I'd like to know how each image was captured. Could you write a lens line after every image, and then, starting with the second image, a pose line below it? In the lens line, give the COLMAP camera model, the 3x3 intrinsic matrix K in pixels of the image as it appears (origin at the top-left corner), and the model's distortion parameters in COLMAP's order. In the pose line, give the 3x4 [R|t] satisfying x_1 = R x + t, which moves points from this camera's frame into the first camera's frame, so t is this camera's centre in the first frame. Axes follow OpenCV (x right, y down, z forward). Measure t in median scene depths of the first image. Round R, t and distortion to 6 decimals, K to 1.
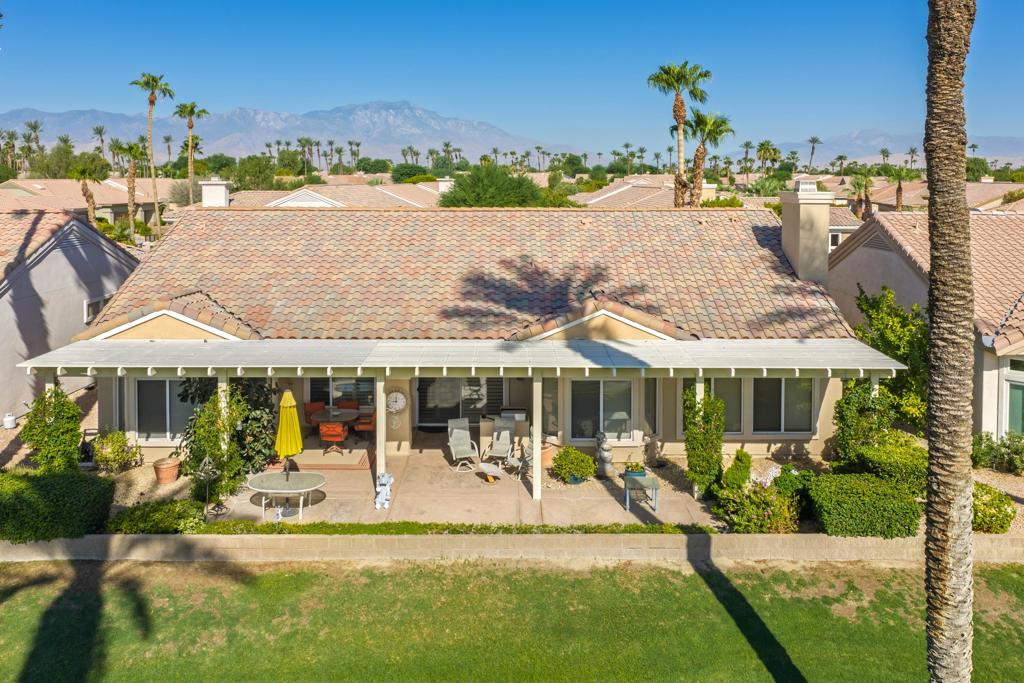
lens RADIAL K [[867.0, 0, 512.0], [0, 867.0, 341.5], [0, 0, 1]] dist [0.009533, -0.005489]
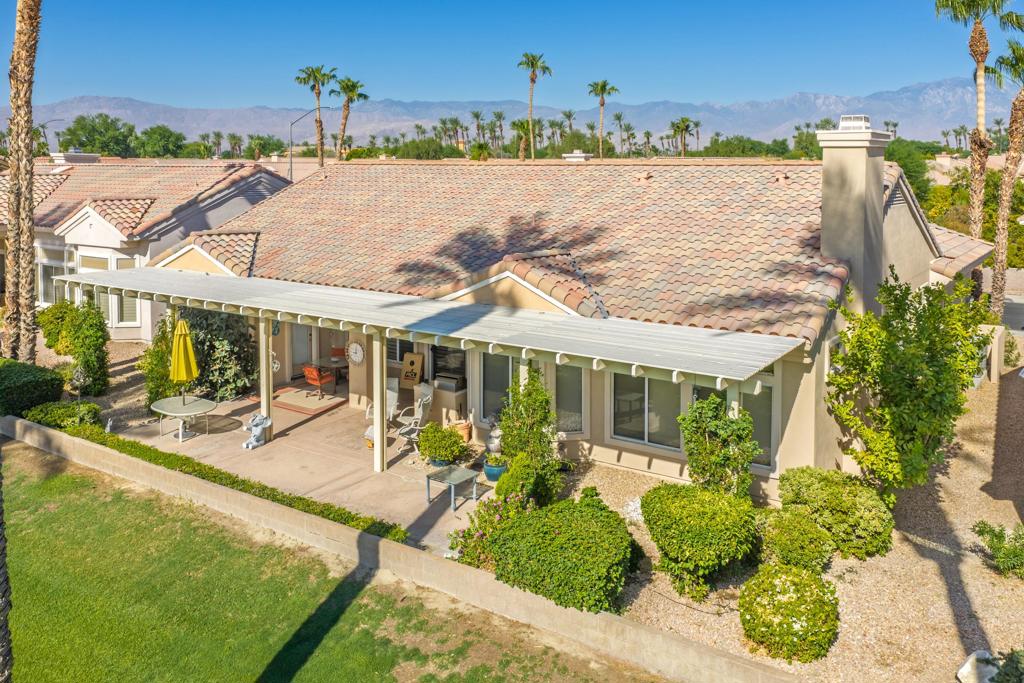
lens RADIAL K [[867.0, 0, 512.0], [0, 867.0, 341.5], [0, 0, 1]] dist [0.009533, -0.005489]
pose [[0.819230, 0.116261, -0.561556, 0.586804], [-0.107693, 0.993002, 0.048476, -0.010452], [0.563262, 0.020762, 0.826018, 0.304290]]
